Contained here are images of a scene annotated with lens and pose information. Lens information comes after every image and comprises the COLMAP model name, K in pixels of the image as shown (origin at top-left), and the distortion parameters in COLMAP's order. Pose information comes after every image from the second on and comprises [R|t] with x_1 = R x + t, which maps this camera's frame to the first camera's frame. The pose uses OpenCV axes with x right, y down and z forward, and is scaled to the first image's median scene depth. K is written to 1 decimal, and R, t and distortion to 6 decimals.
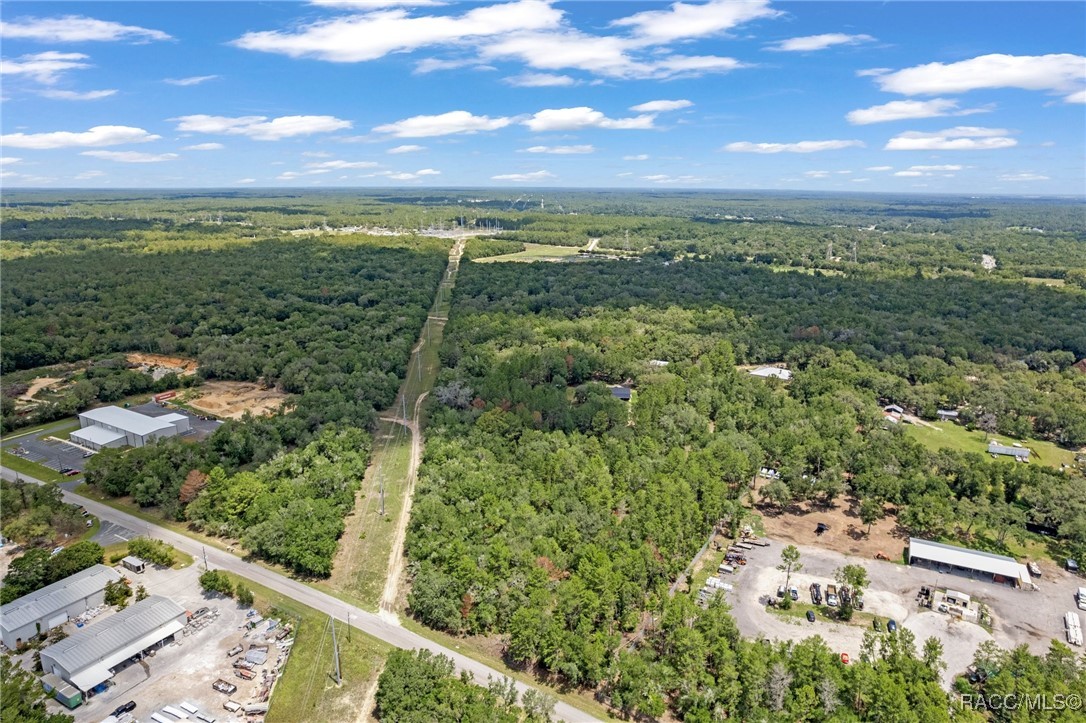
lens RADIAL K [[698.9, 0, 549.1], [0, 698.9, 359.4], [0, 0, 1]] dist [-0.077219, 0.066482]
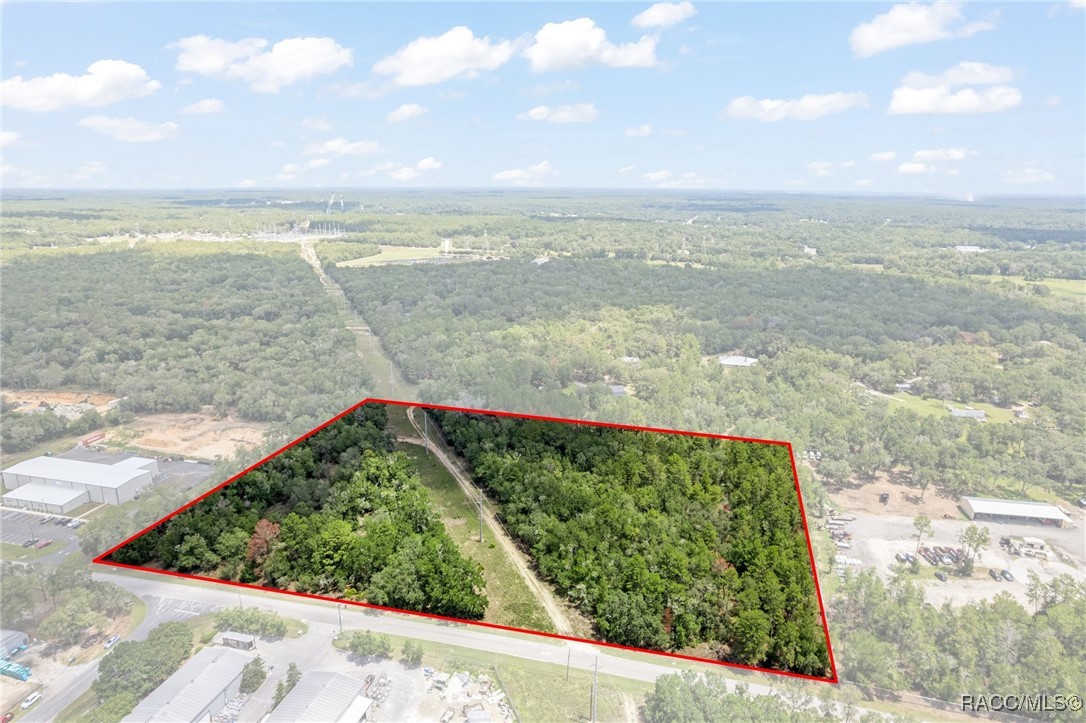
lens RADIAL K [[698.9, 0, 549.1], [0, 698.9, 359.4], [0, 0, 1]] dist [-0.077219, 0.066482]
pose [[0.962139, -0.067480, 0.264073, -0.248668], [0.067119, 0.997691, 0.010398, -0.014372], [-0.264165, 0.007720, 0.964447, 0.052437]]
